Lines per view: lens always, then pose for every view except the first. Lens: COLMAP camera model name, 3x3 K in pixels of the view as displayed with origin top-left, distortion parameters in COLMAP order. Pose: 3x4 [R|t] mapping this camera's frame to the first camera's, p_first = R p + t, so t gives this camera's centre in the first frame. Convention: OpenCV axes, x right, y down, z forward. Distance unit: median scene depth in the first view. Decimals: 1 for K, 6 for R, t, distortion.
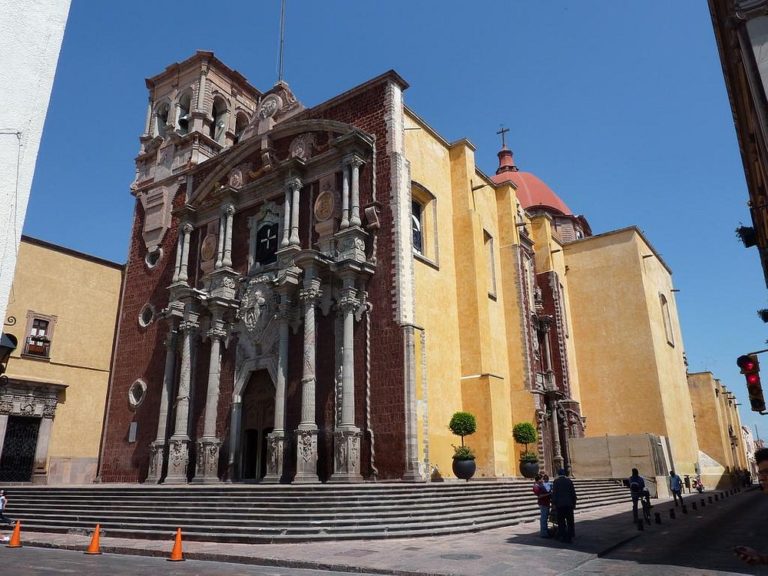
lens RADIAL K [[588.7, 0, 384.0], [0, 588.7, 287.3], [0, 0, 1]] dist [-0.005729, -0.008483]
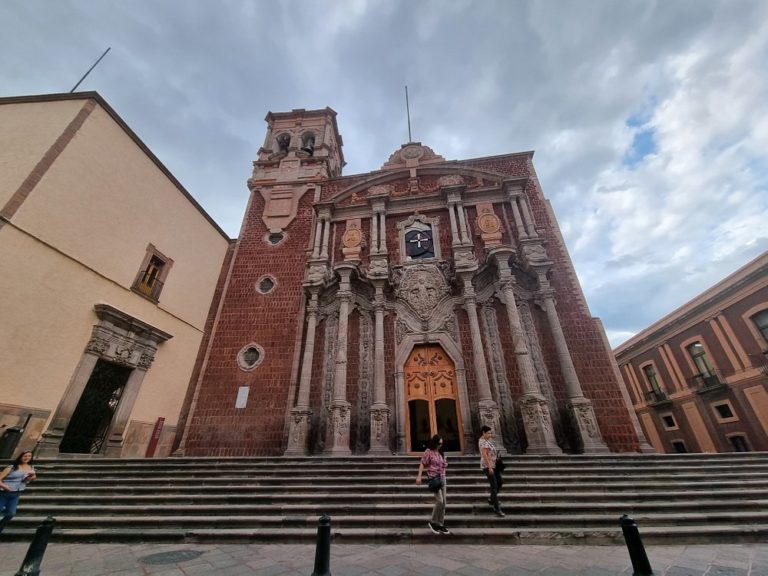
lens RADIAL K [[312.7, 0, 384.9], [0, 312.7, 290.6], [0, 0, 1]] dist [-0.004068, -0.000258]
pose [[0.889092, 0.224641, 0.398812, -0.473442], [-0.145677, 0.964854, -0.218713, 0.162568], [-0.433928, 0.136358, 0.890569, 0.450019]]
